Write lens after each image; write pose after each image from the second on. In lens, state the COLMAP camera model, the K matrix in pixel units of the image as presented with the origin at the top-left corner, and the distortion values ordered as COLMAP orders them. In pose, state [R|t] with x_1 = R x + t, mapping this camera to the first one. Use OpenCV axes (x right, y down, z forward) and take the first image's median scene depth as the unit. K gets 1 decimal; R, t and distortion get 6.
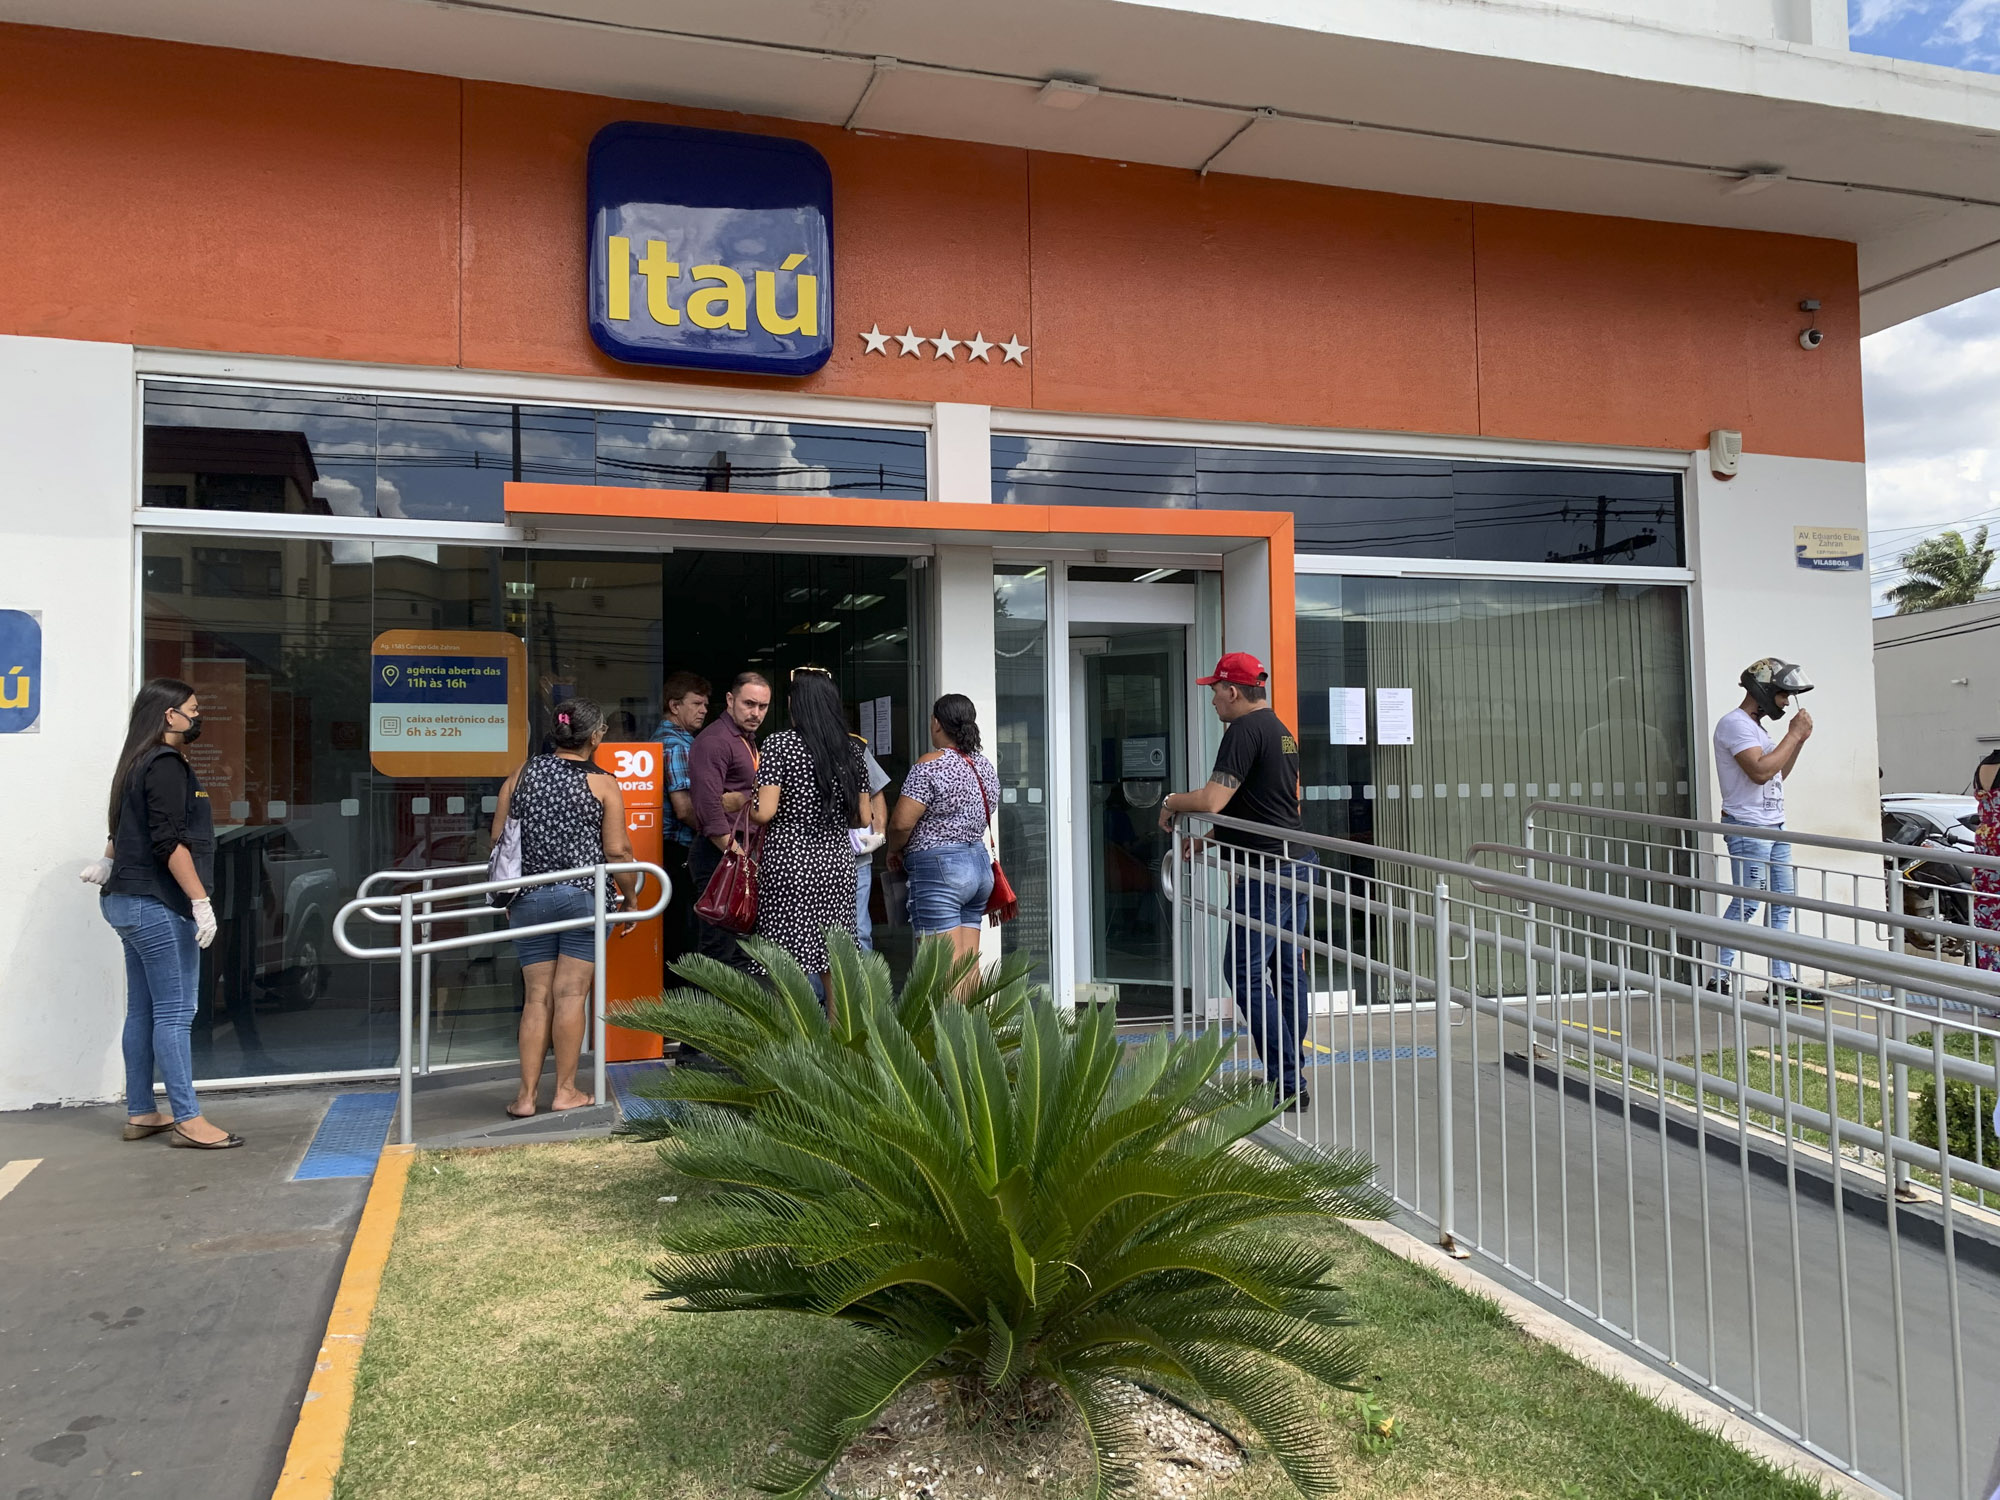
lens RADIAL K [[1554.1, 0, 1007.1], [0, 1554.1, 733.1], [0, 0, 1]] dist [0.006897, -0.003092]
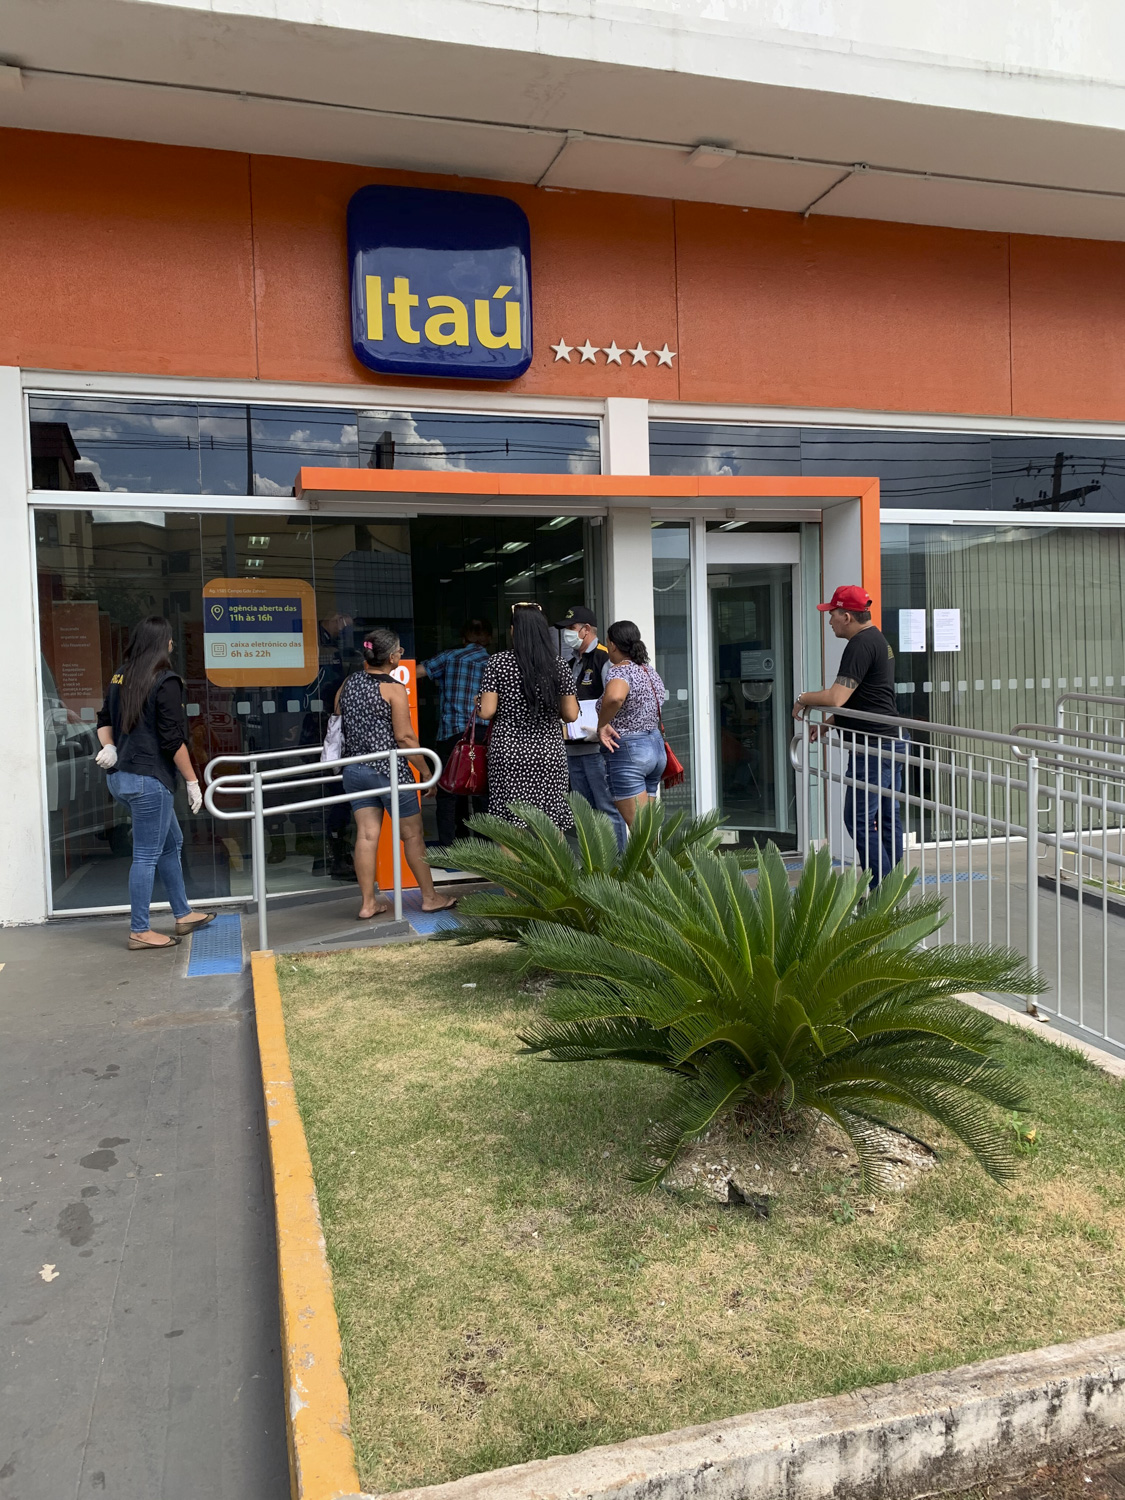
lens RADIAL K [[1165.6, 0, 578.2], [0, 1165.6, 742.4], [0, 0, 1]] dist [0.006897, -0.003092]
pose [[0.999811, -0.014064, -0.013396, -0.067595], [0.015166, 0.996173, 0.086073, -0.006655], [0.012134, -0.086260, 0.996199, -0.020553]]
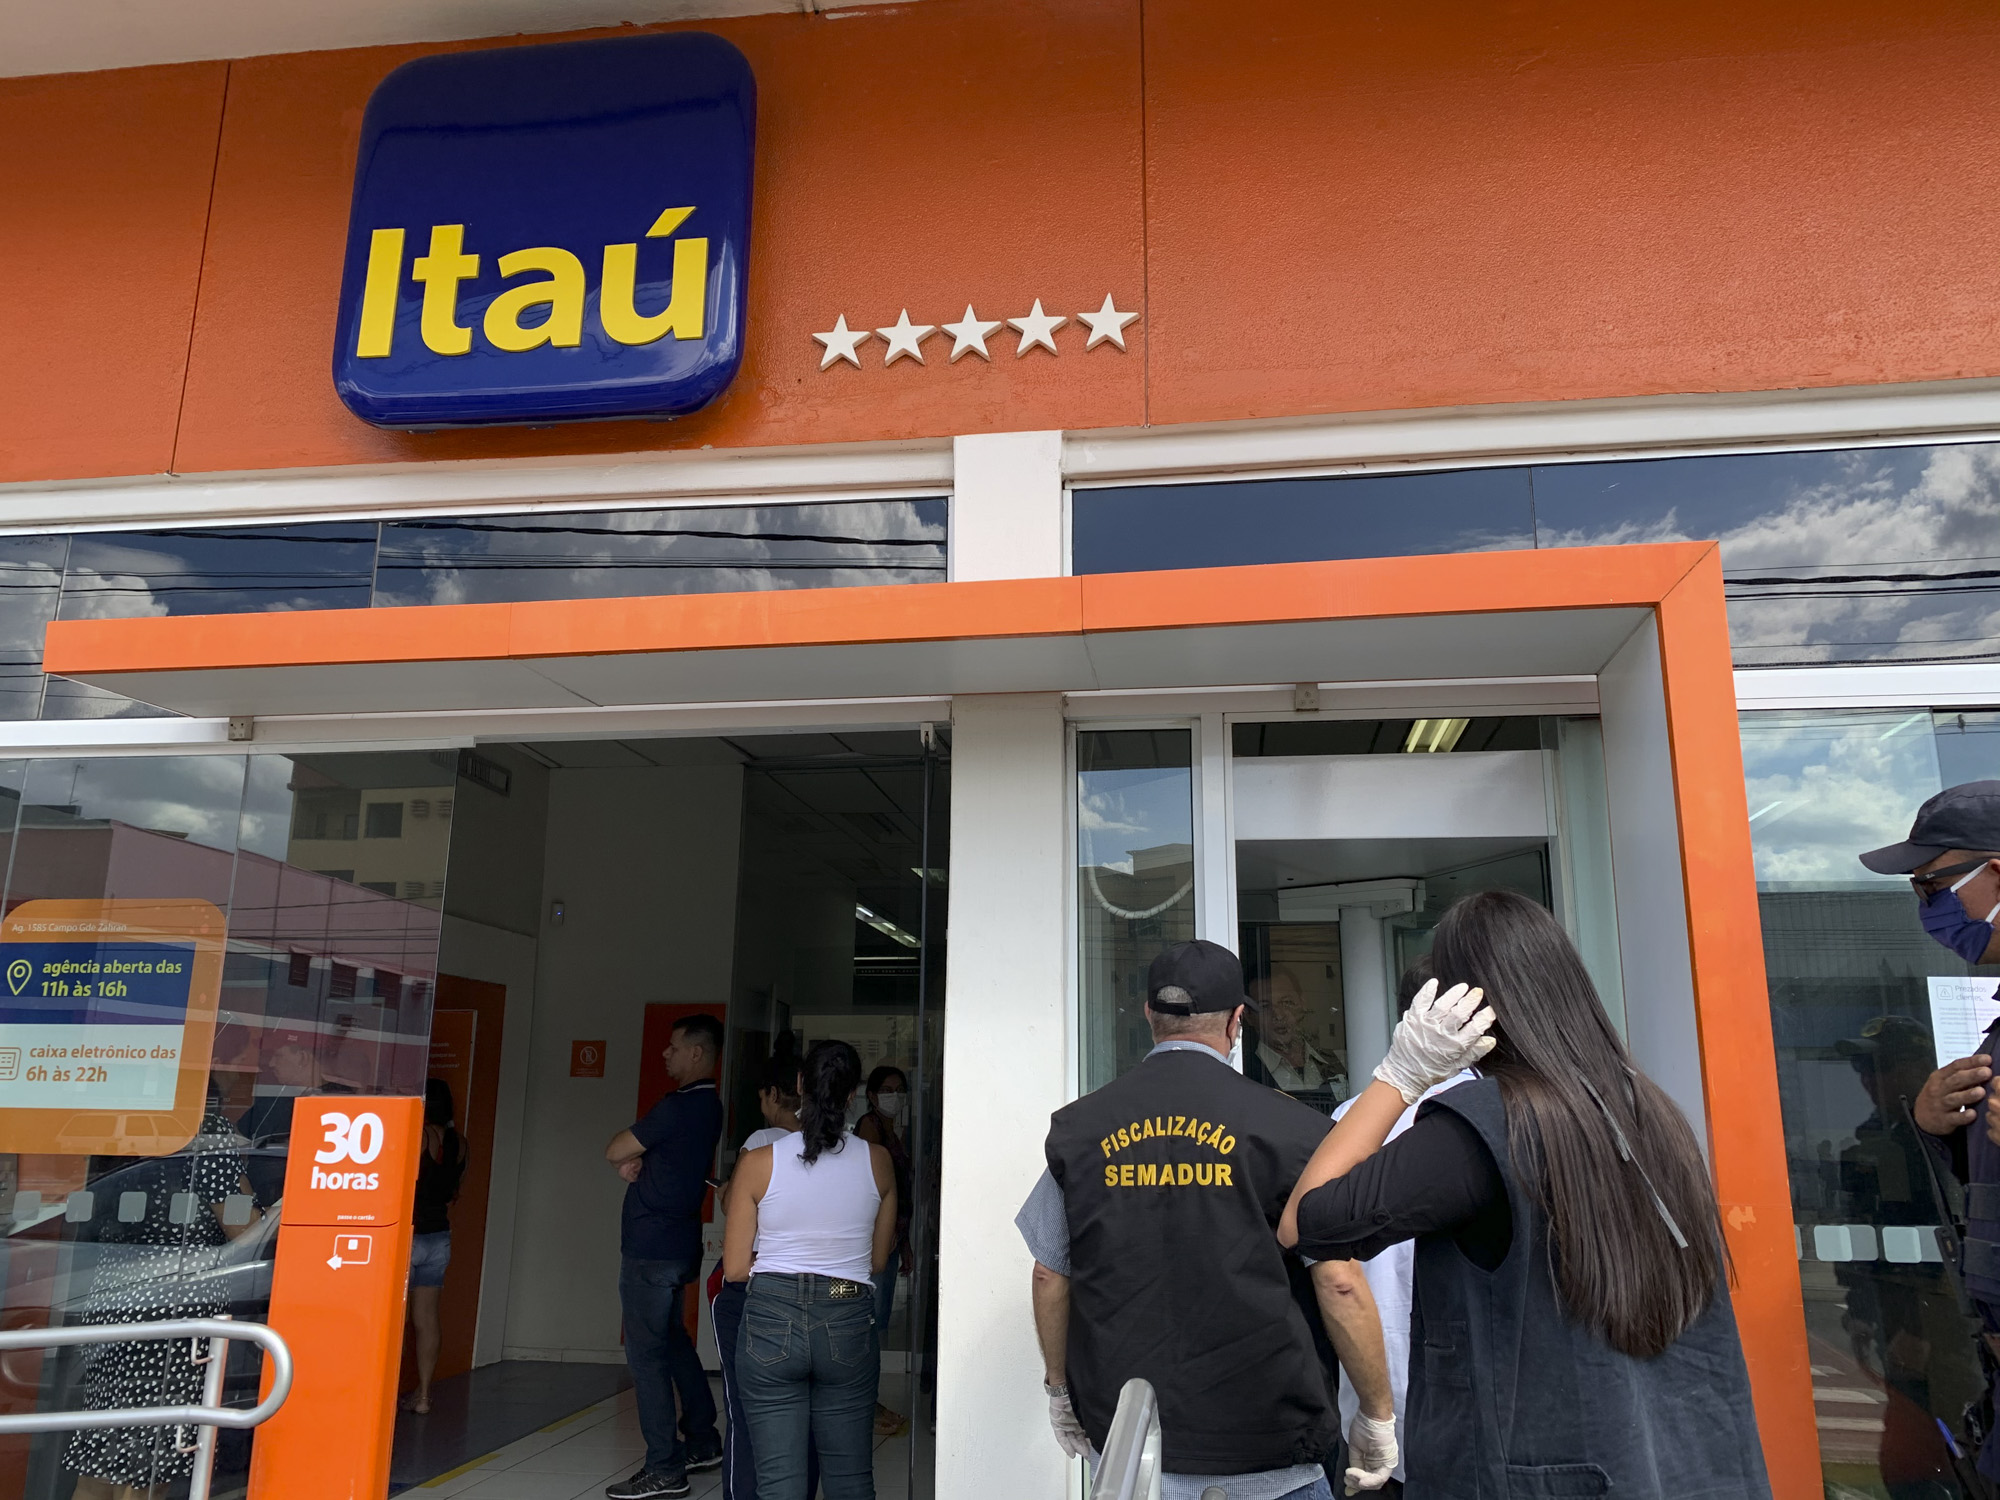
lens RADIAL K [[1525.5, 0, 994.4], [0, 1525.5, 742.9], [0, 0, 1]] dist [0.012096, 0.004489]
pose [[0.895908, -0.080712, -0.436845, 0.200540], [-0.003325, 0.982111, -0.188275, -0.015248], [0.444226, 0.170129, 0.879613, 0.621355]]
